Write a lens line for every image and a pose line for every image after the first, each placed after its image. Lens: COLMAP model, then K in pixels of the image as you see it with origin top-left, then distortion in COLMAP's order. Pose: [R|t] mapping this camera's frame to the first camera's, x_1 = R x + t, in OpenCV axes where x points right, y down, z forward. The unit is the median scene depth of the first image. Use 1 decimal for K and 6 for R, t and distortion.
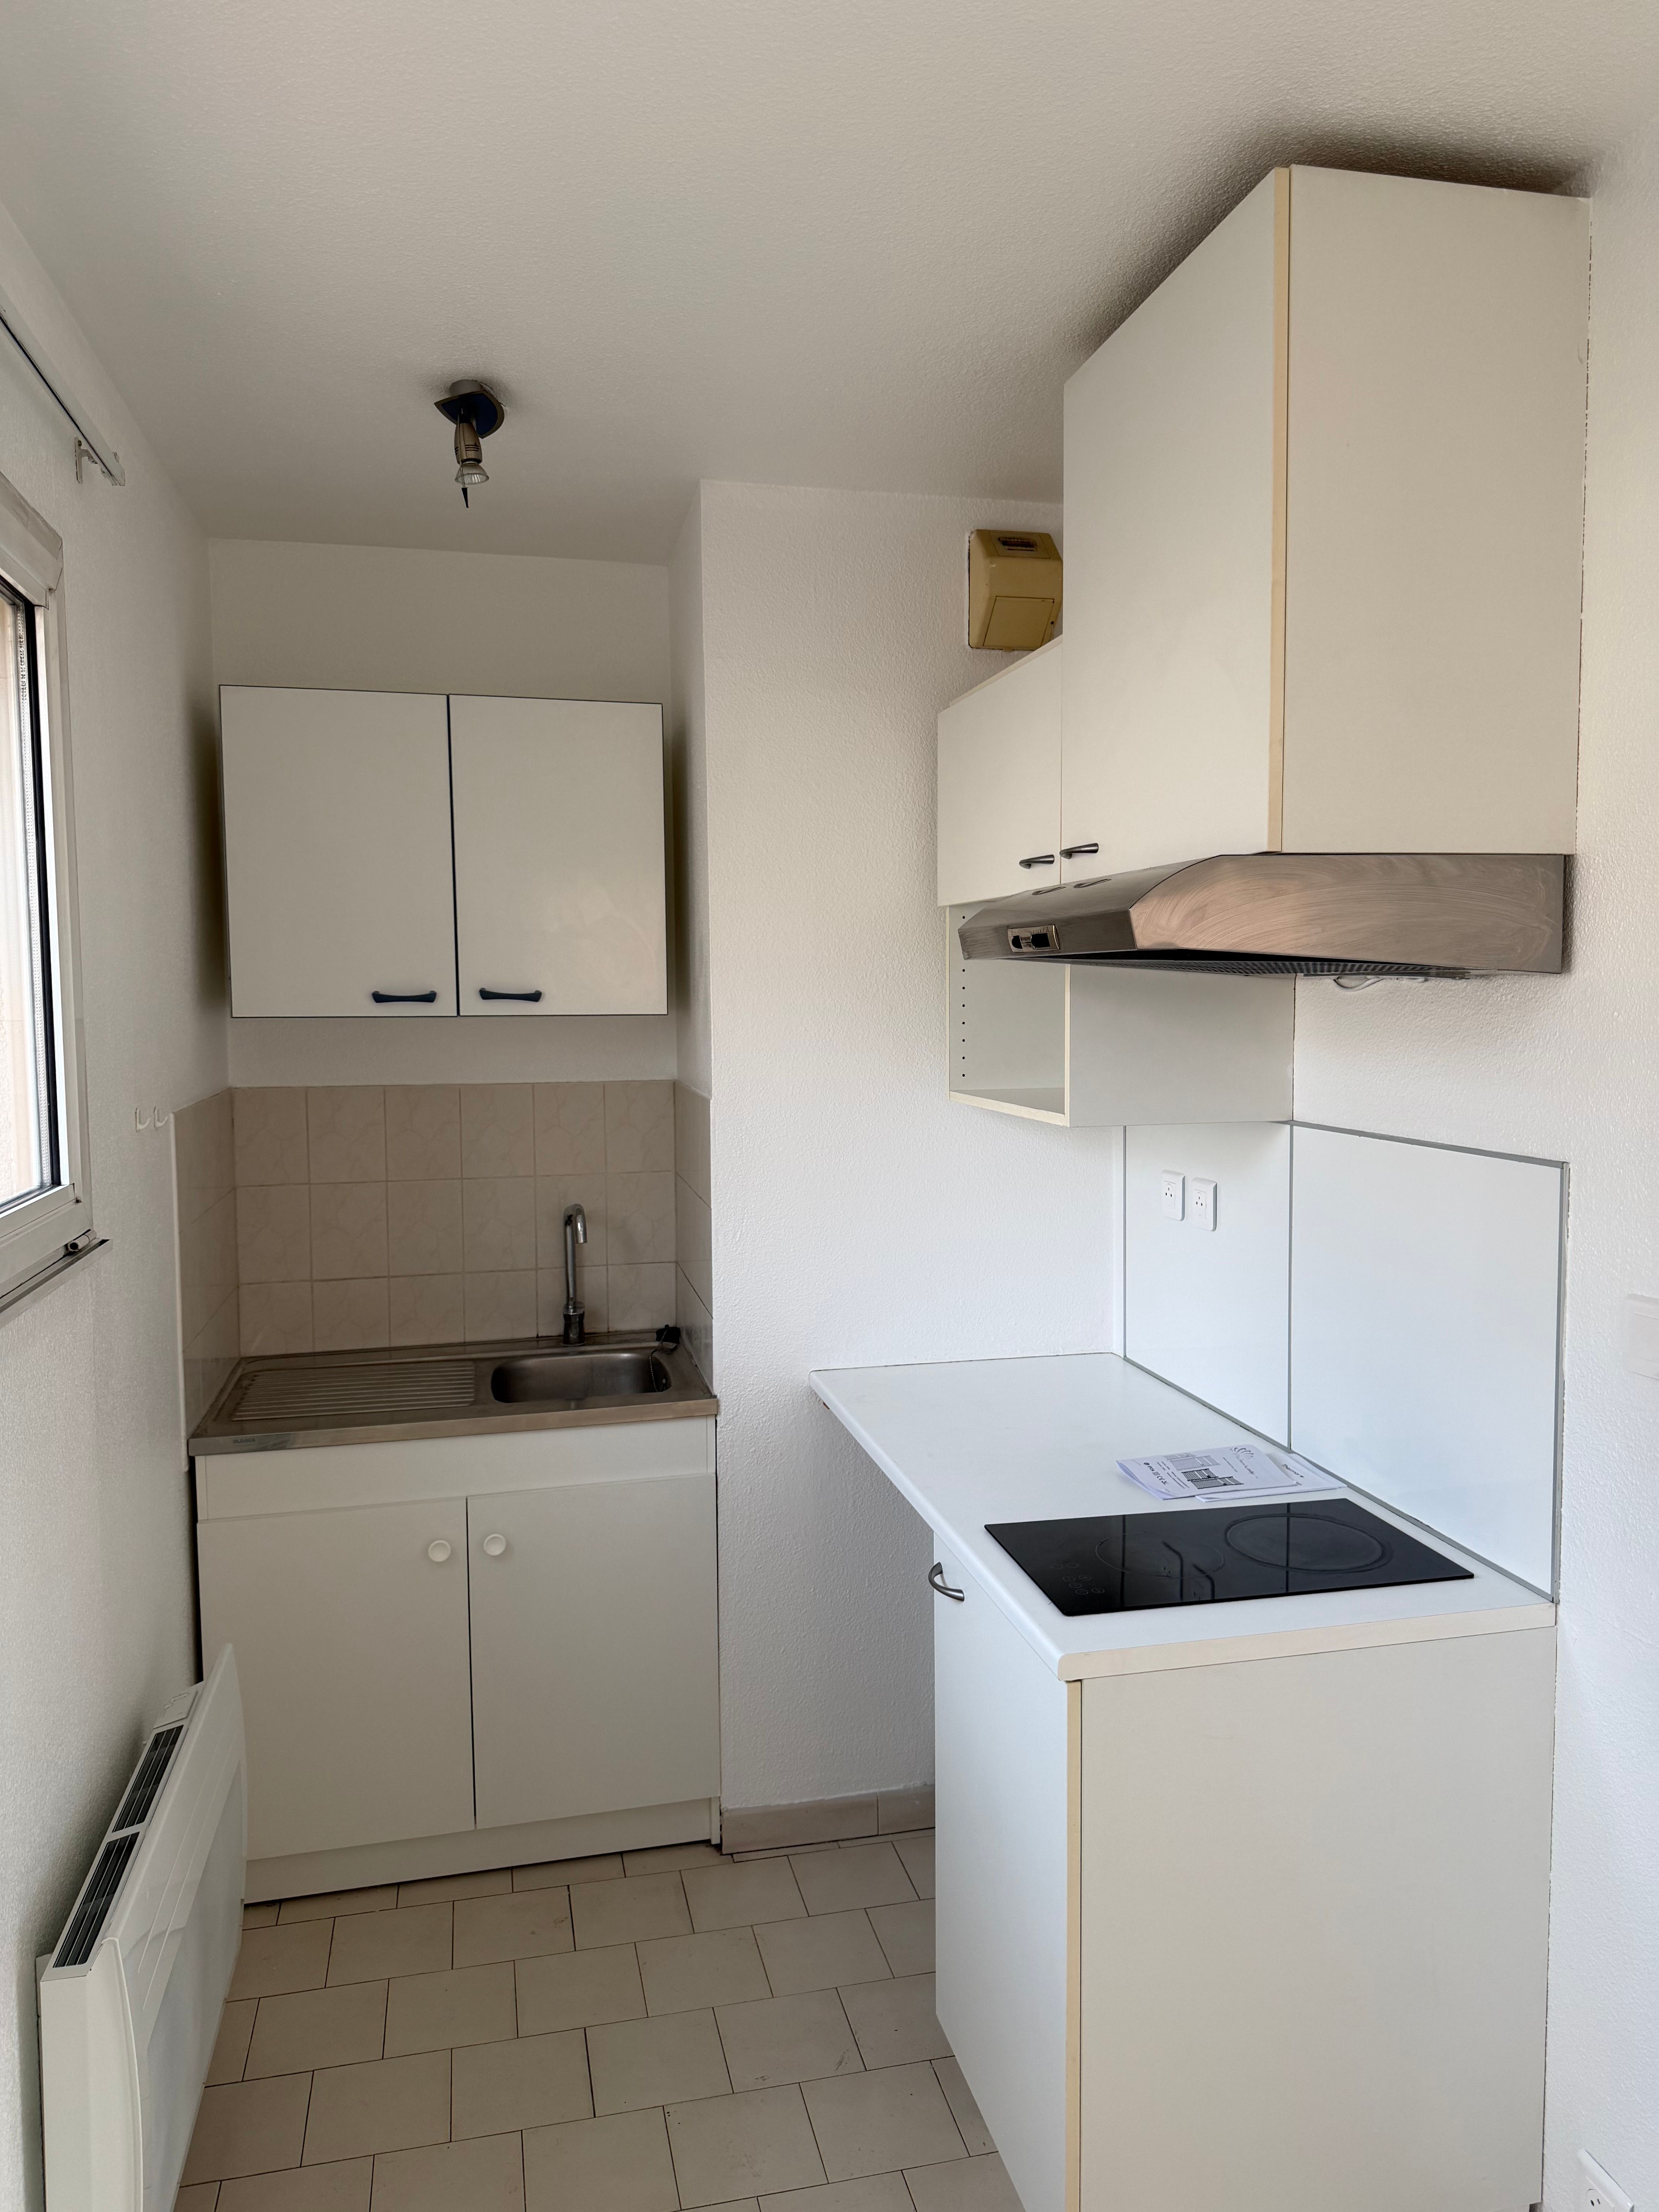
lens RADIAL K [[1559.0, 0, 845.4], [0, 1559.0, 1098.4], [0, 0, 1]] dist [0.045596, -0.062935]
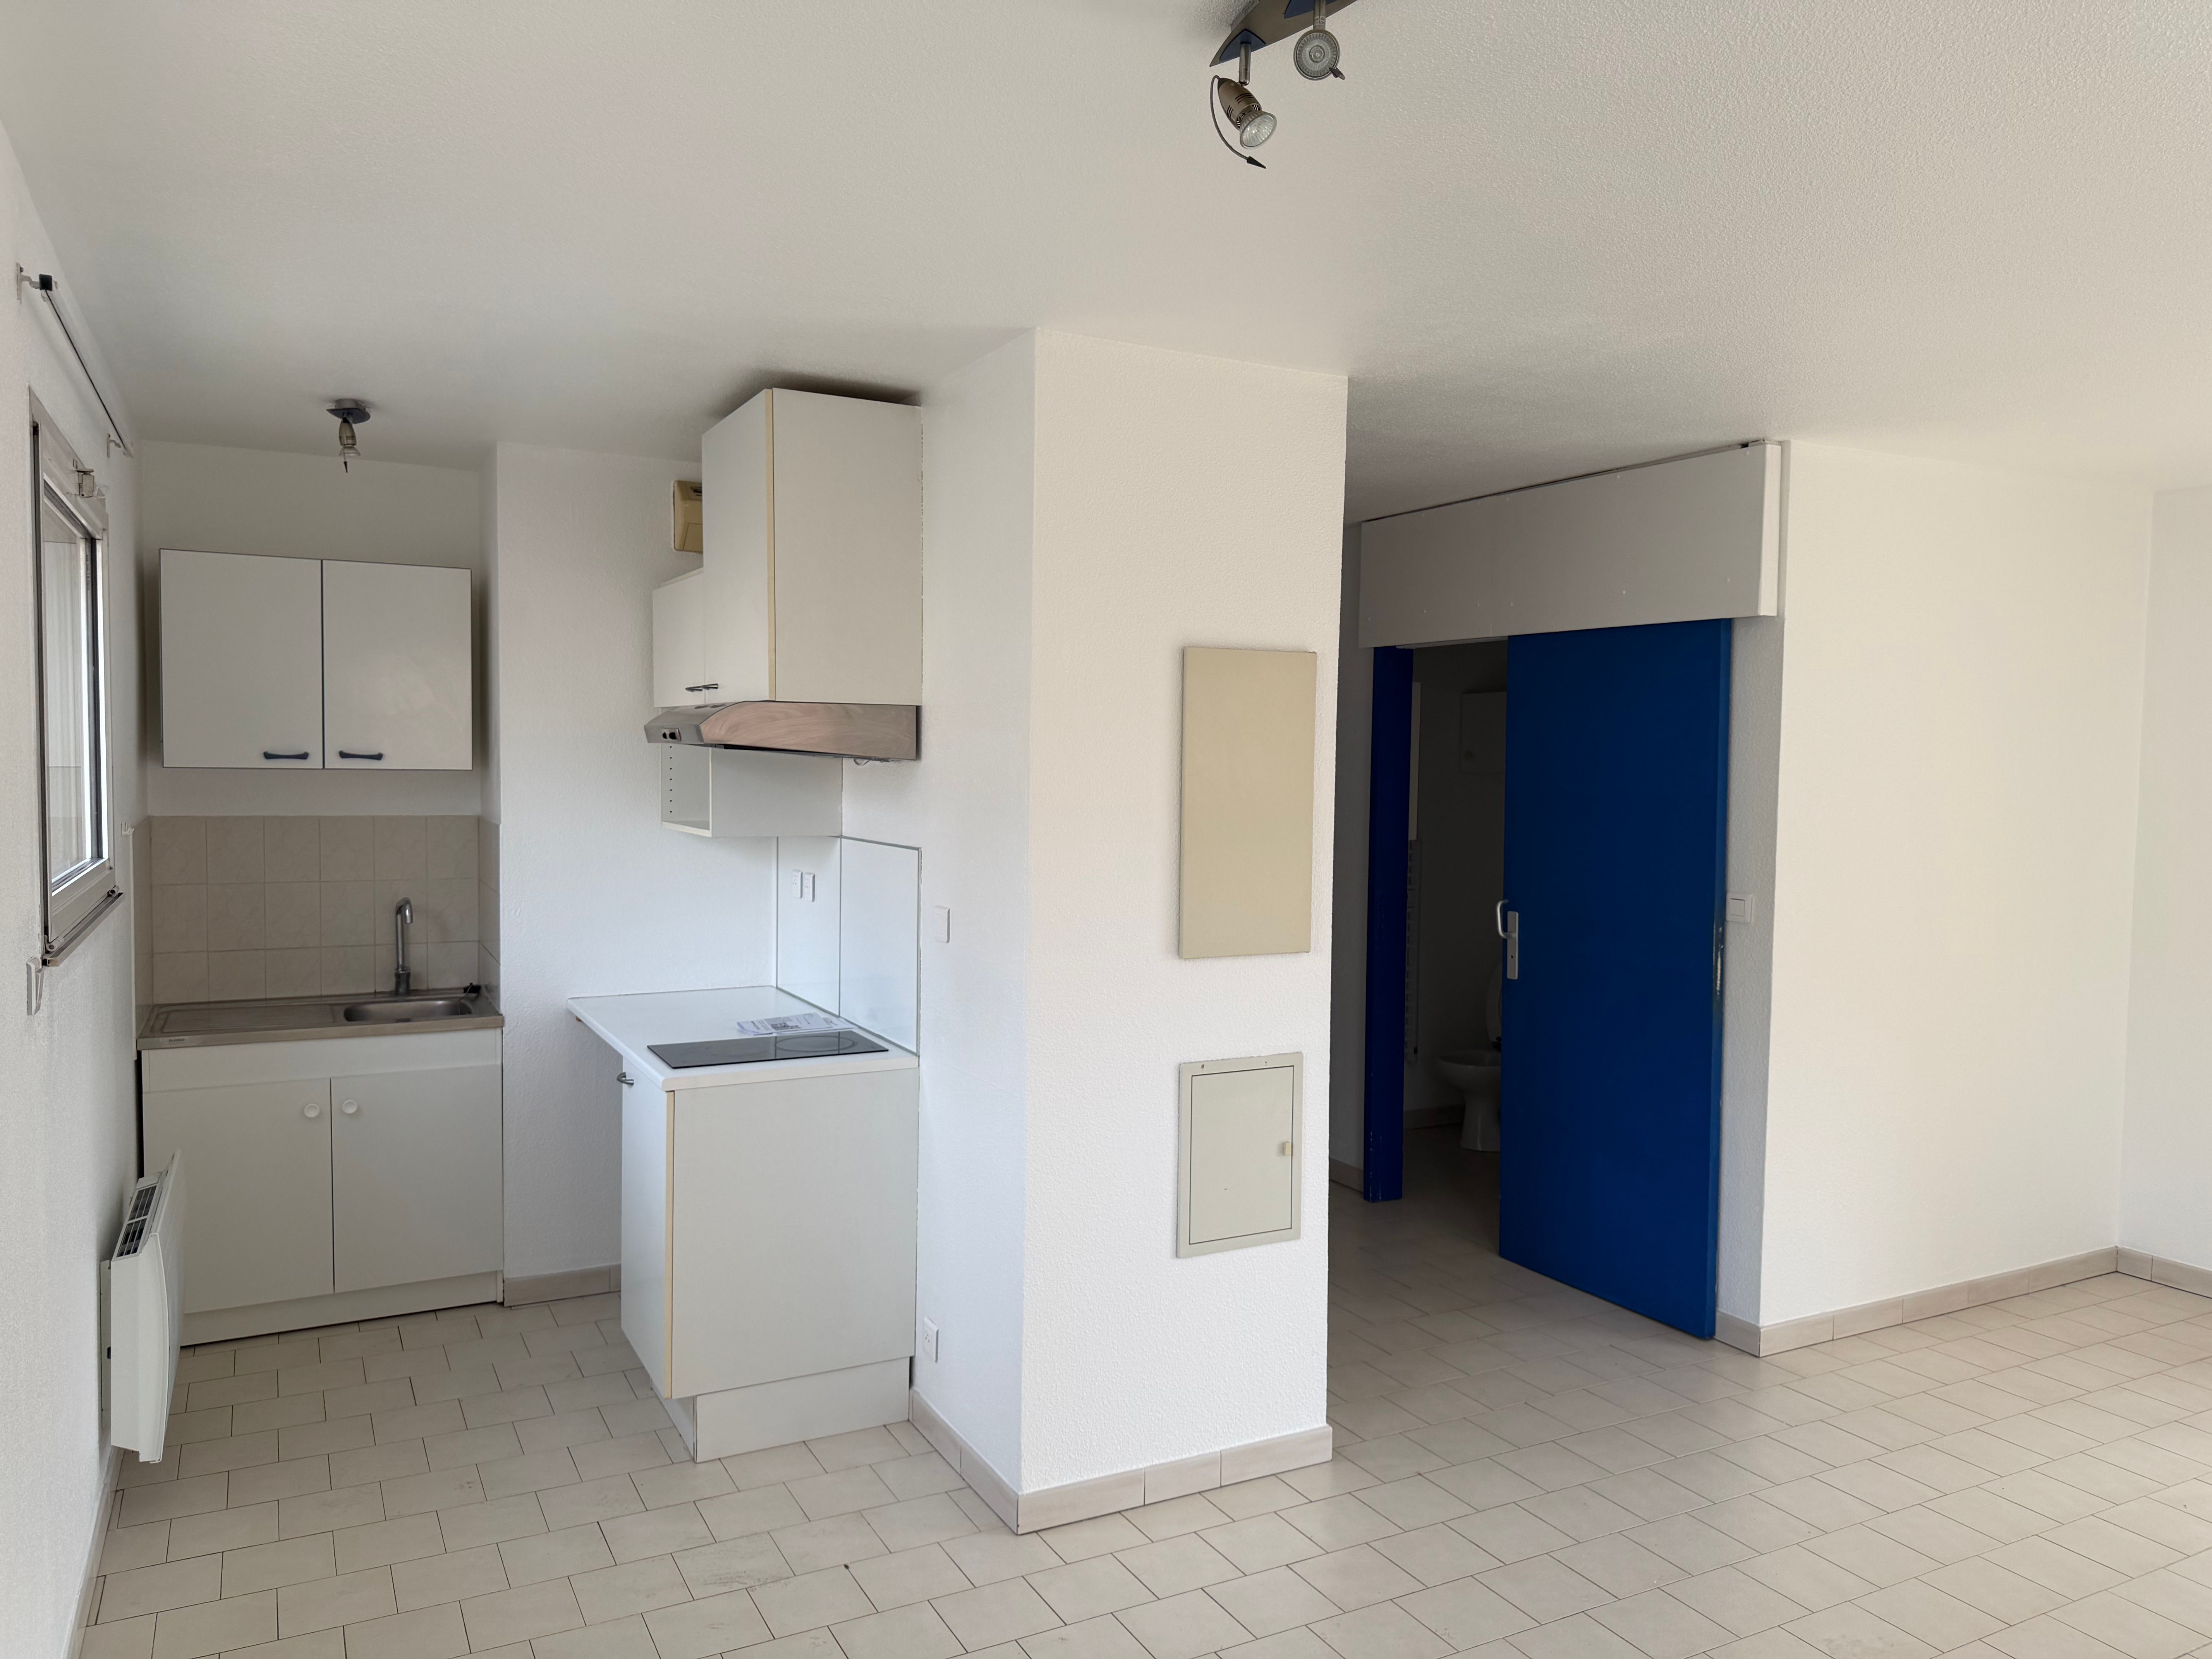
lens RADIAL K [[1559.0, 0, 1100.3], [0, 1559.0, 830.9], [0, 0, 1]] dist [0.045596, -0.062935]
pose [[0.967405, 0.007992, 0.253108, 0.118047], [-0.003293, 0.999814, -0.018985, 0.041964], [-0.253213, 0.017533, 0.967252, -0.823519]]
